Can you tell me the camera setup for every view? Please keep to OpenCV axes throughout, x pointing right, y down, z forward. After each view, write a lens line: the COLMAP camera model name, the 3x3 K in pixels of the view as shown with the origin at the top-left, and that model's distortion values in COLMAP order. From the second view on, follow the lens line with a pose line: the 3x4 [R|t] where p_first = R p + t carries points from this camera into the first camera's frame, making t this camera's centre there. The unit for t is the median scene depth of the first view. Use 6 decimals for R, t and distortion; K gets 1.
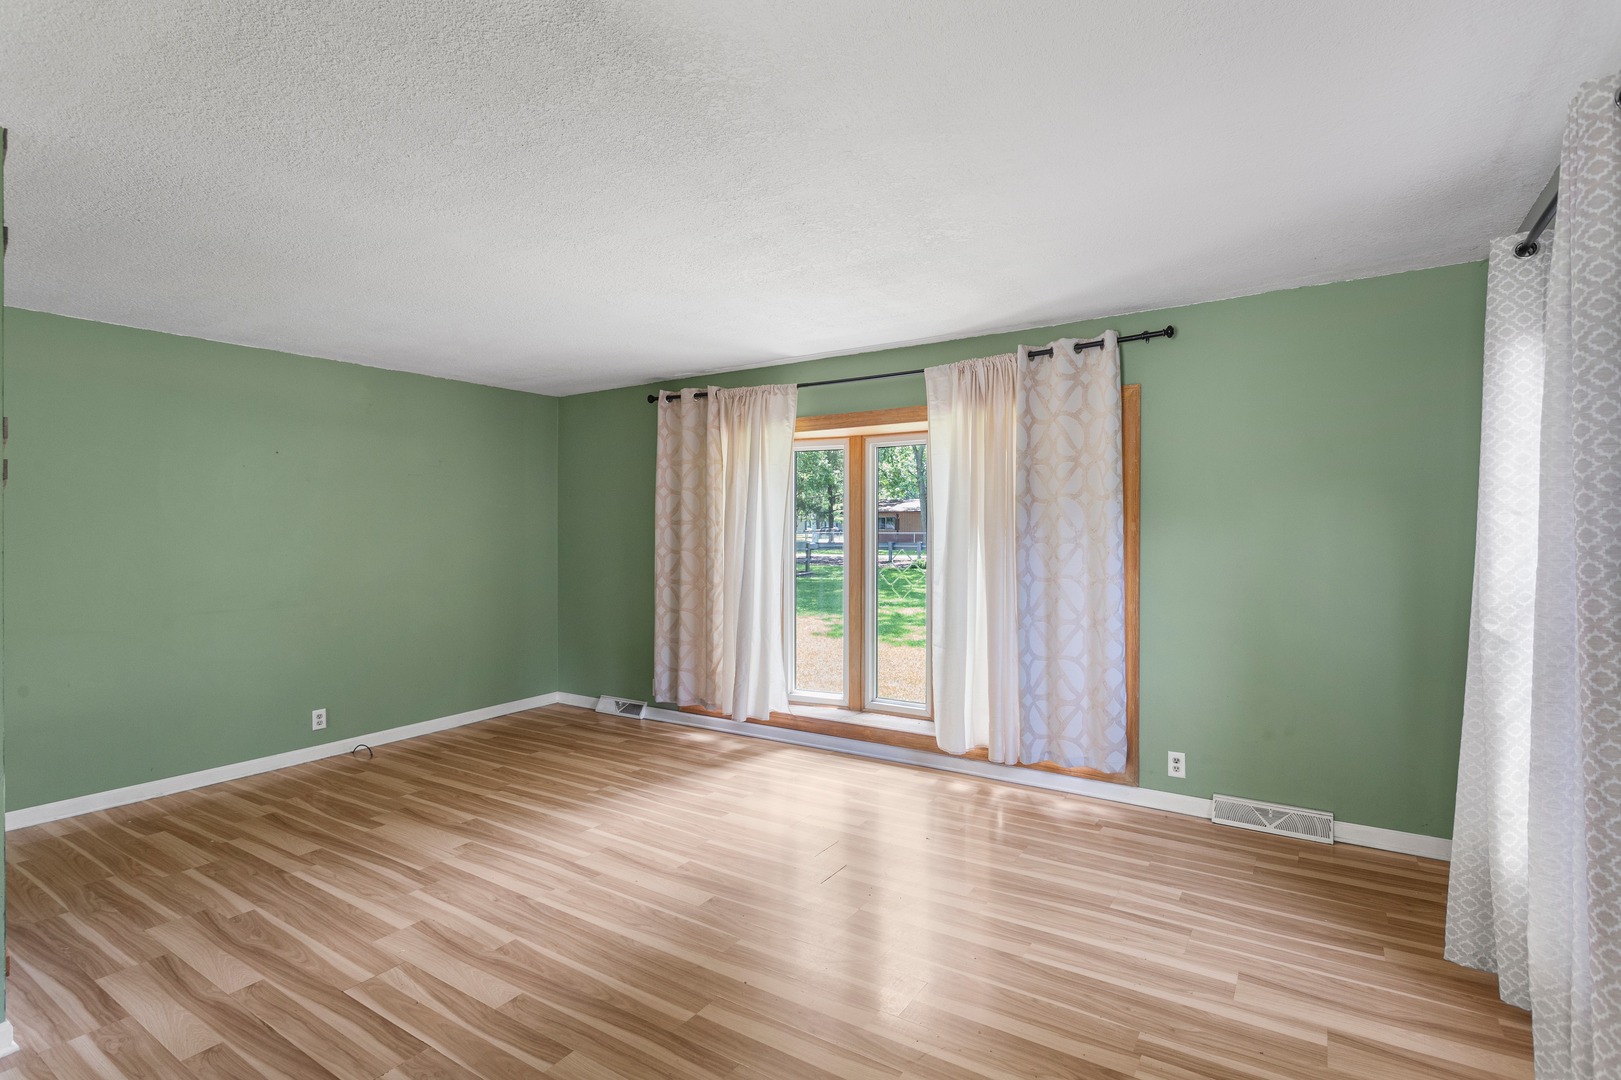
lens RADIAL K [[781.4, 0, 807.3], [0, 781.4, 528.6], [0, 0, 1]] dist [0.003793, 0.002383]
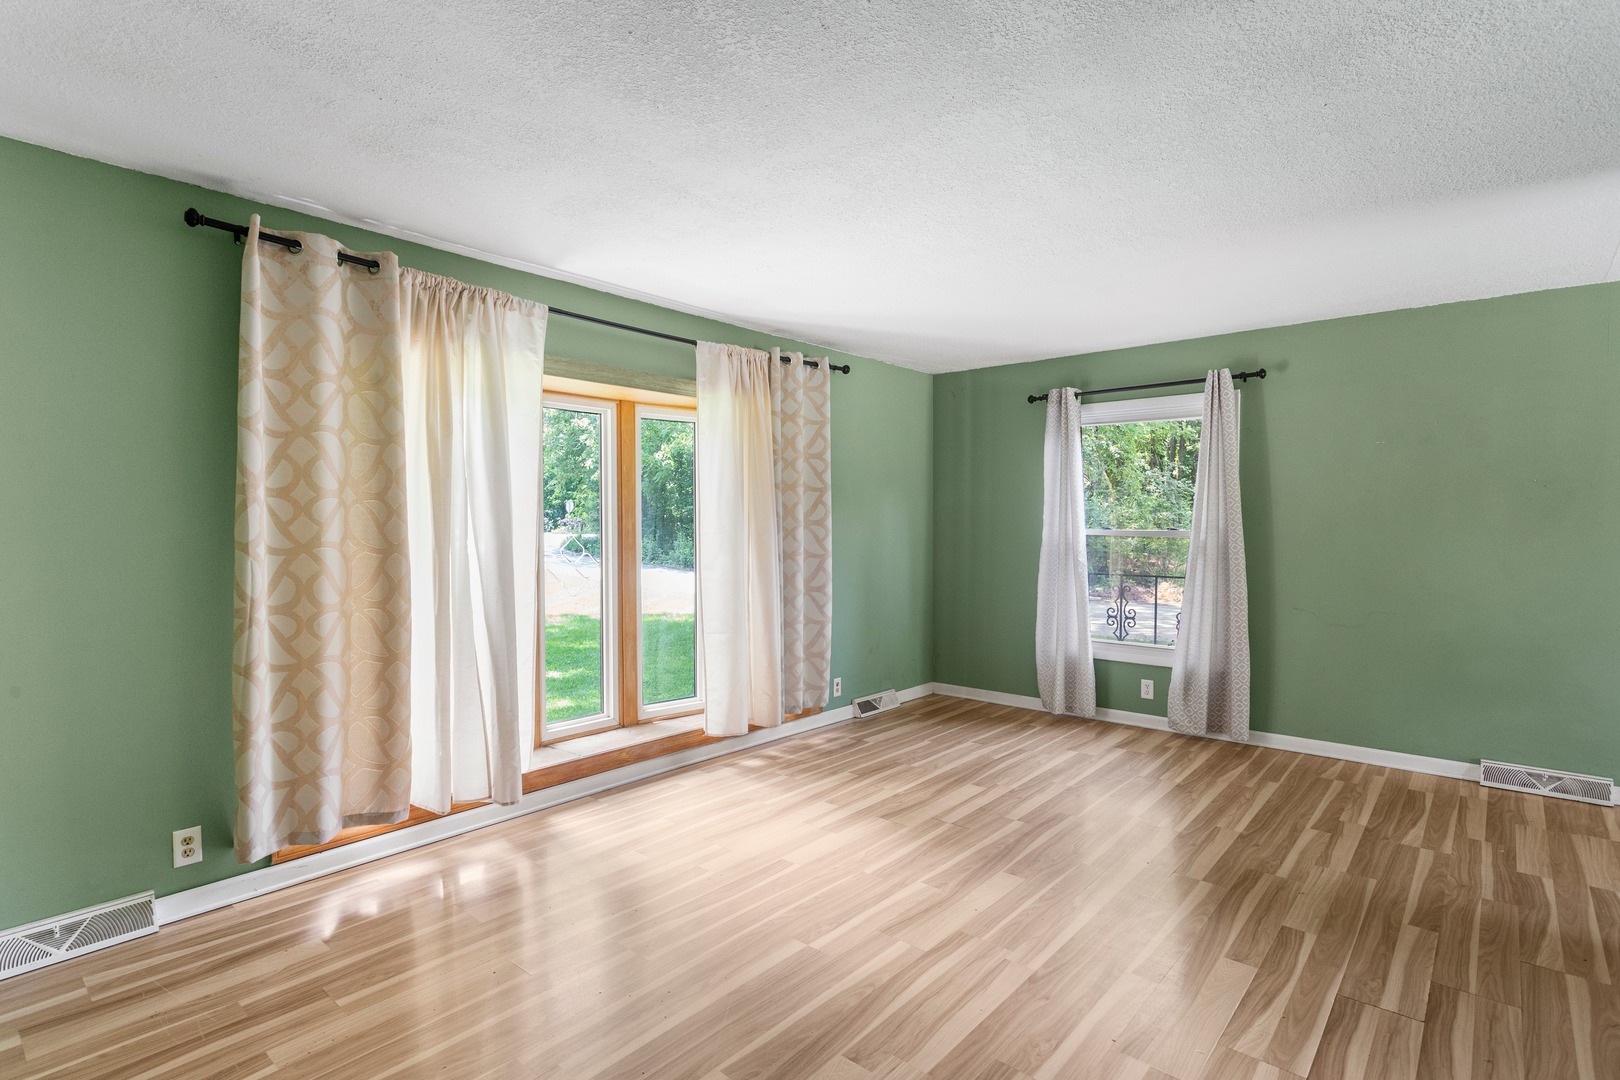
lens RADIAL K [[791.5, 0, 792.3], [0, 791.5, 542.8], [0, 0, 1]] dist [-0.004470, -0.000410]
pose [[0.152621, -0.021332, 0.988055, -1.037729], [-0.001461, 0.999761, 0.021810, 0.021442], [-0.988284, -0.004772, 0.152553, 0.999311]]
